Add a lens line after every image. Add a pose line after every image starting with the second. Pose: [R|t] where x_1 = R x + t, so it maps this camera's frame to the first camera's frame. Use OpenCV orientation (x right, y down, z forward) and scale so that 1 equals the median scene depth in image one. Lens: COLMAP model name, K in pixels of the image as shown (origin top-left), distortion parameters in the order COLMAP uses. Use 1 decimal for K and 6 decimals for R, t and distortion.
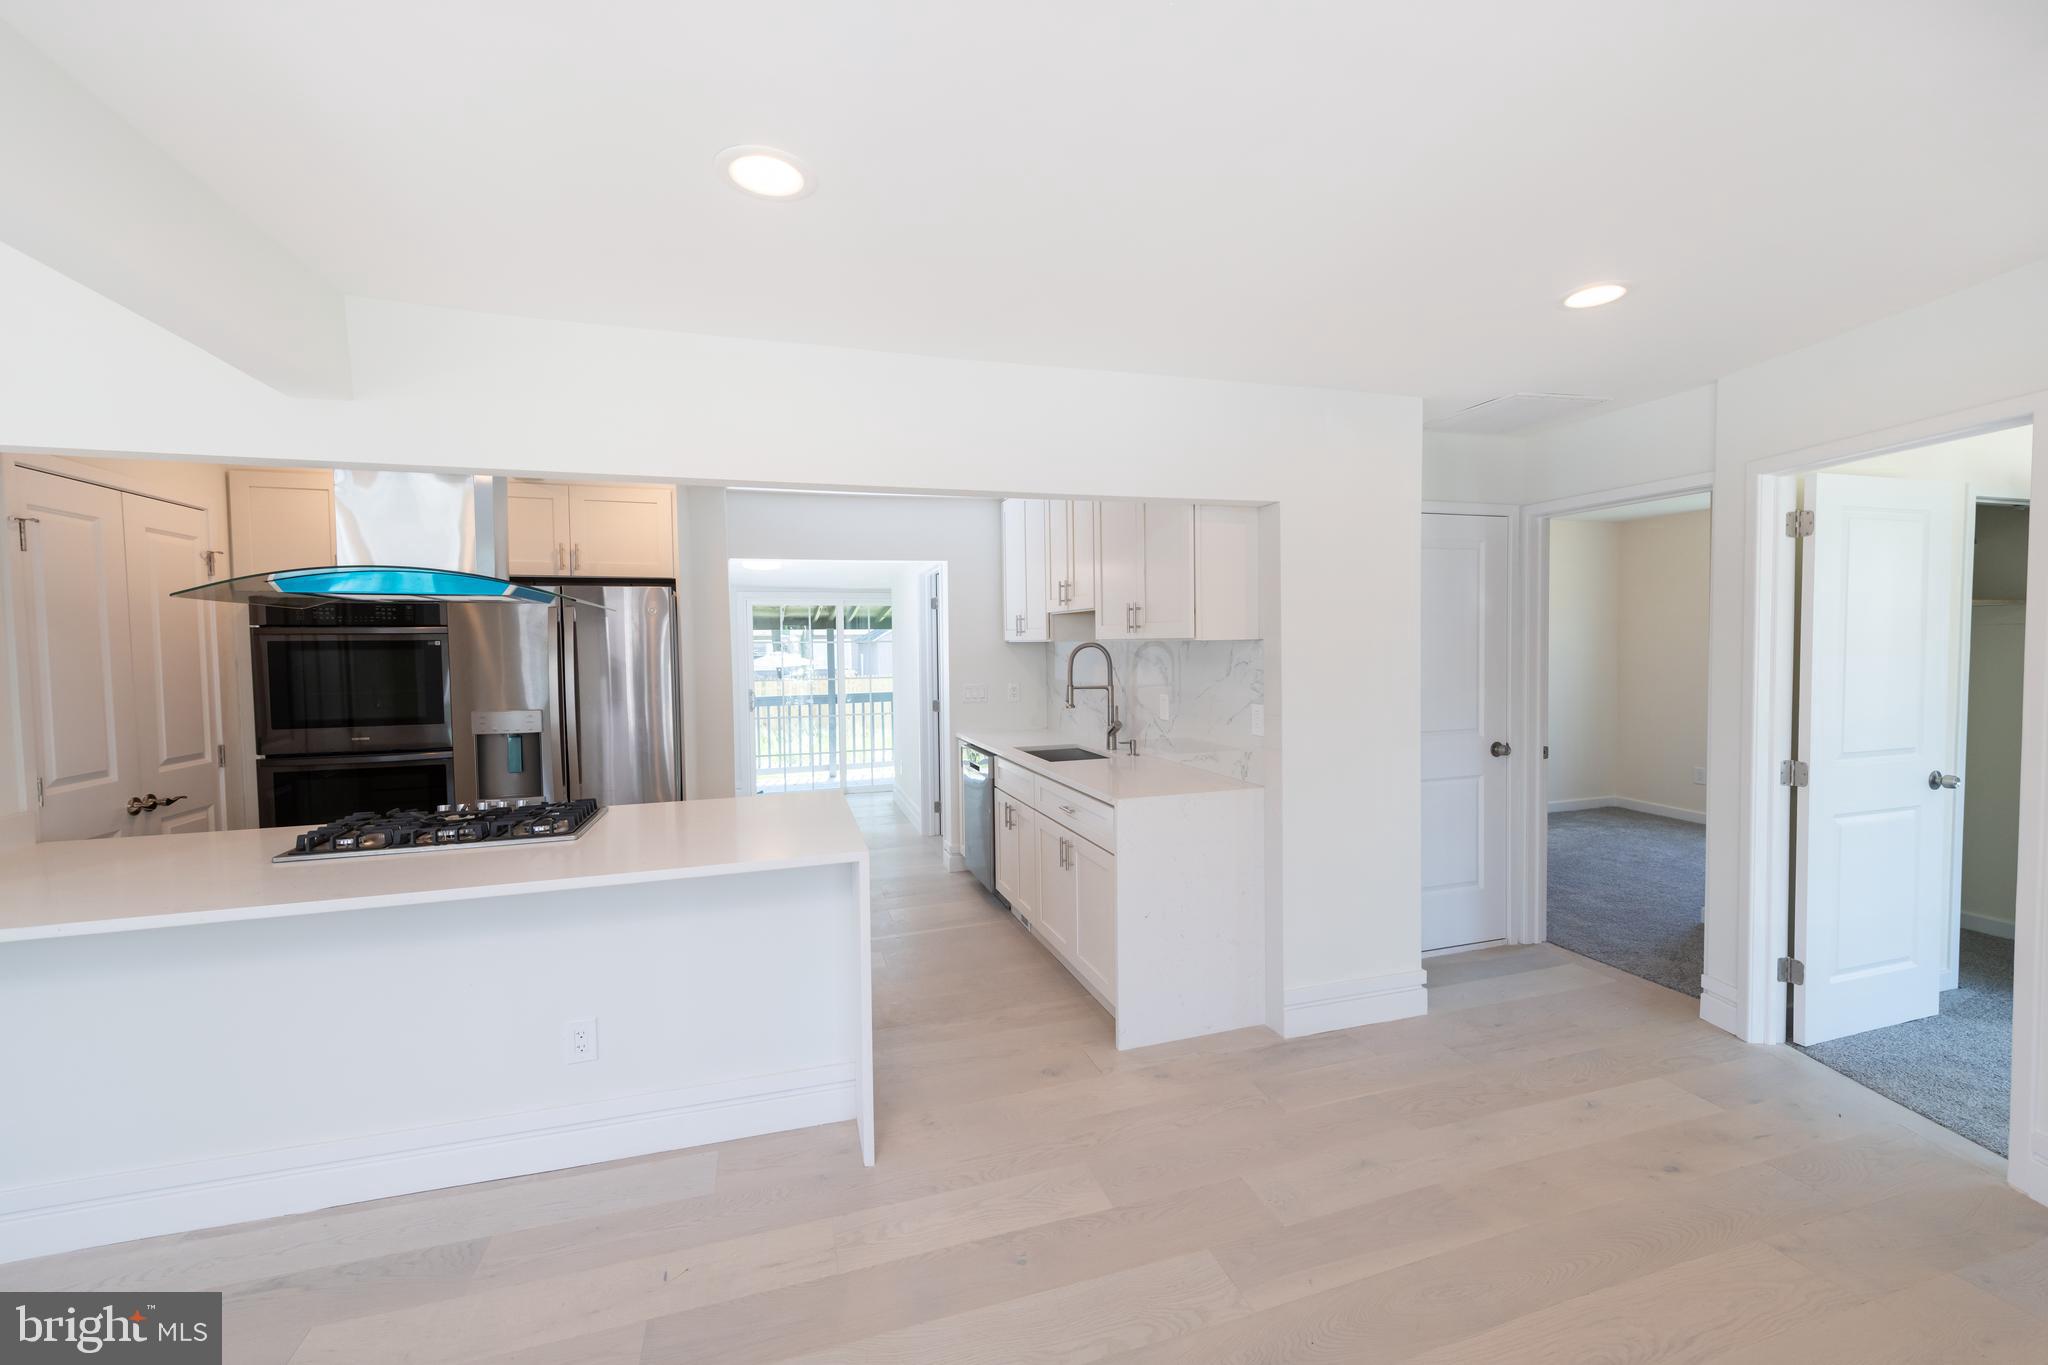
lens RADIAL K [[810.3, 0, 1033.7], [0, 810.3, 672.3], [0, 0, 1]] dist [0.004043, -0.000285]
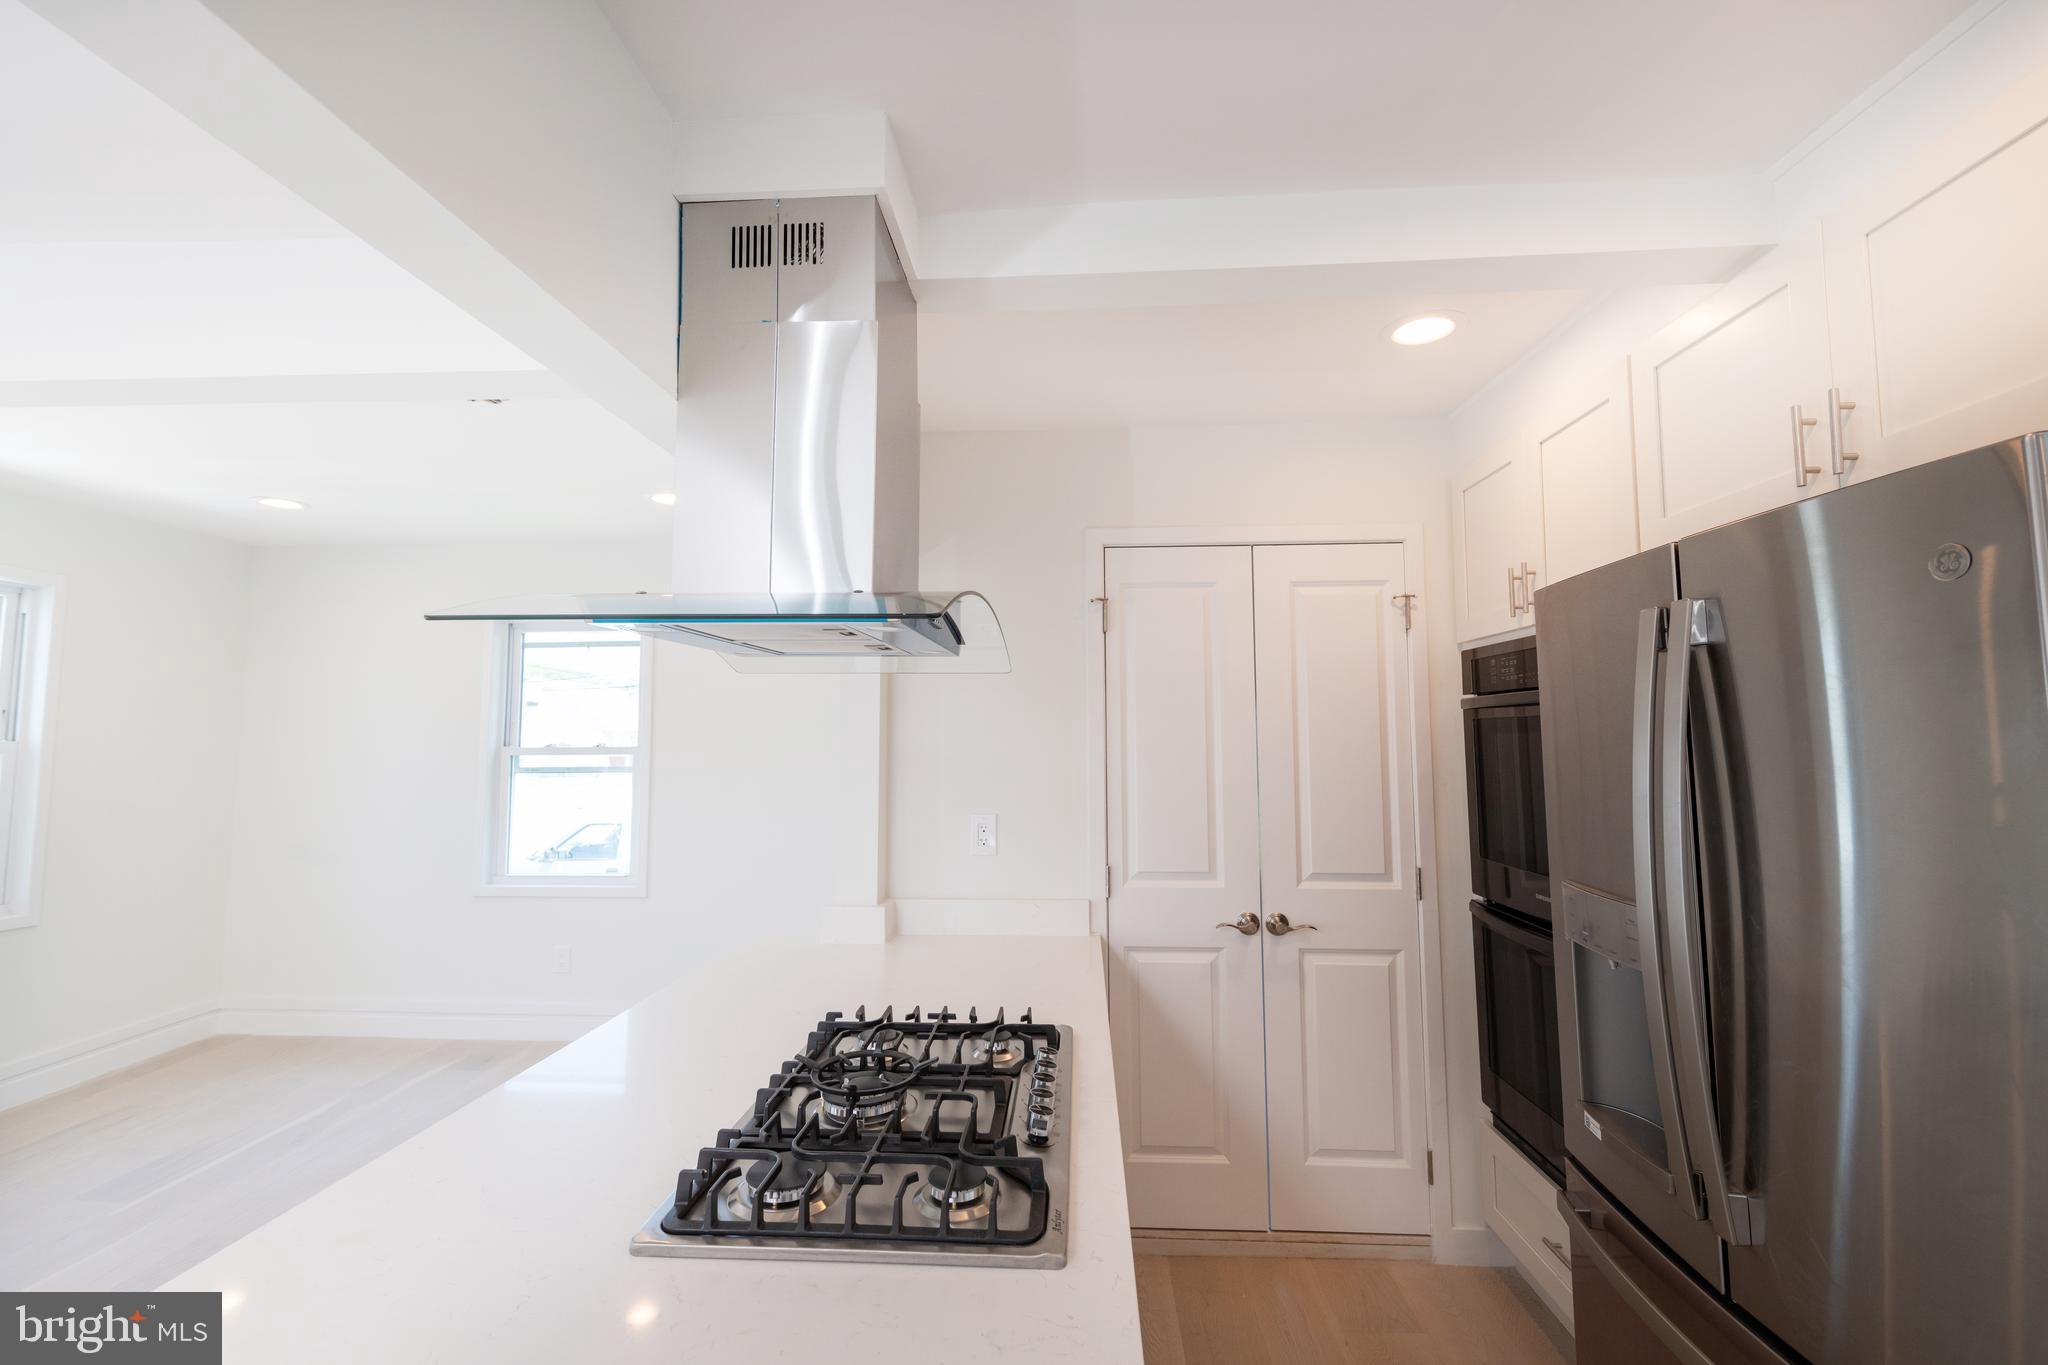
lens RADIAL K [[833.3, 0, 1032.0], [0, 833.3, 677.7], [0, 0, 1]] dist [-0.001914, -0.000084]
pose [[-0.362046, -0.053714, -0.930611, -0.206556], [-0.024441, 0.998542, -0.048126, -0.032392], [0.931840, 0.005322, -0.362832, 0.978242]]
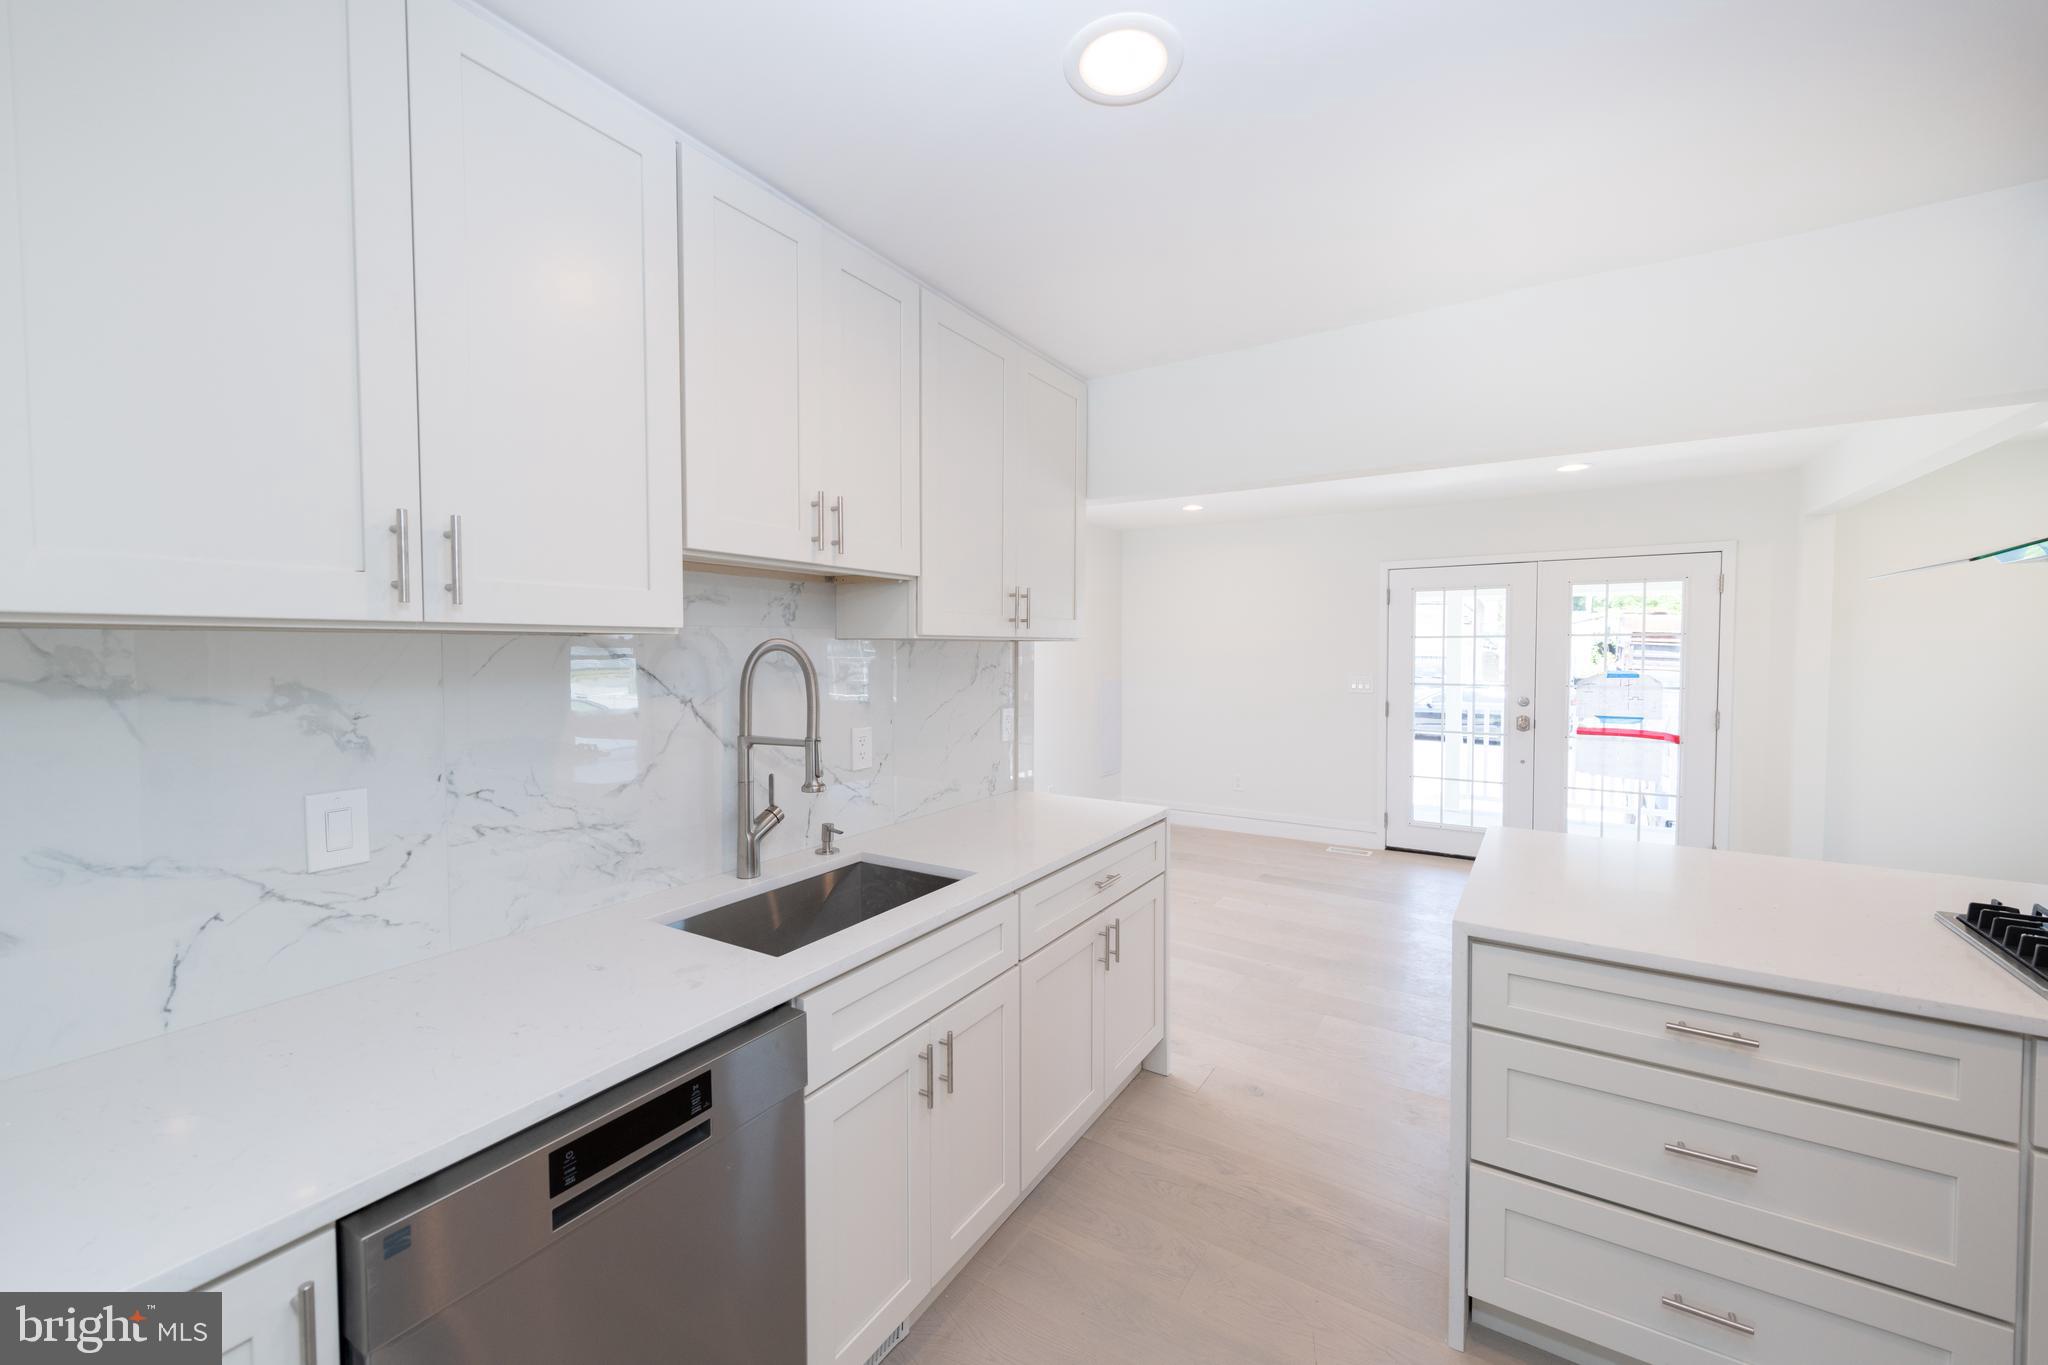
lens RADIAL K [[793.3, 0, 1024.8], [0, 793.3, 672.8], [0, 0, 1]] dist [0.001689, -0.000075]
pose [[-0.629674, -0.007530, 0.776823, -0.440376], [0.039554, 0.998345, 0.041739, -0.038965], [-0.775852, 0.057009, -0.628334, 1.471379]]
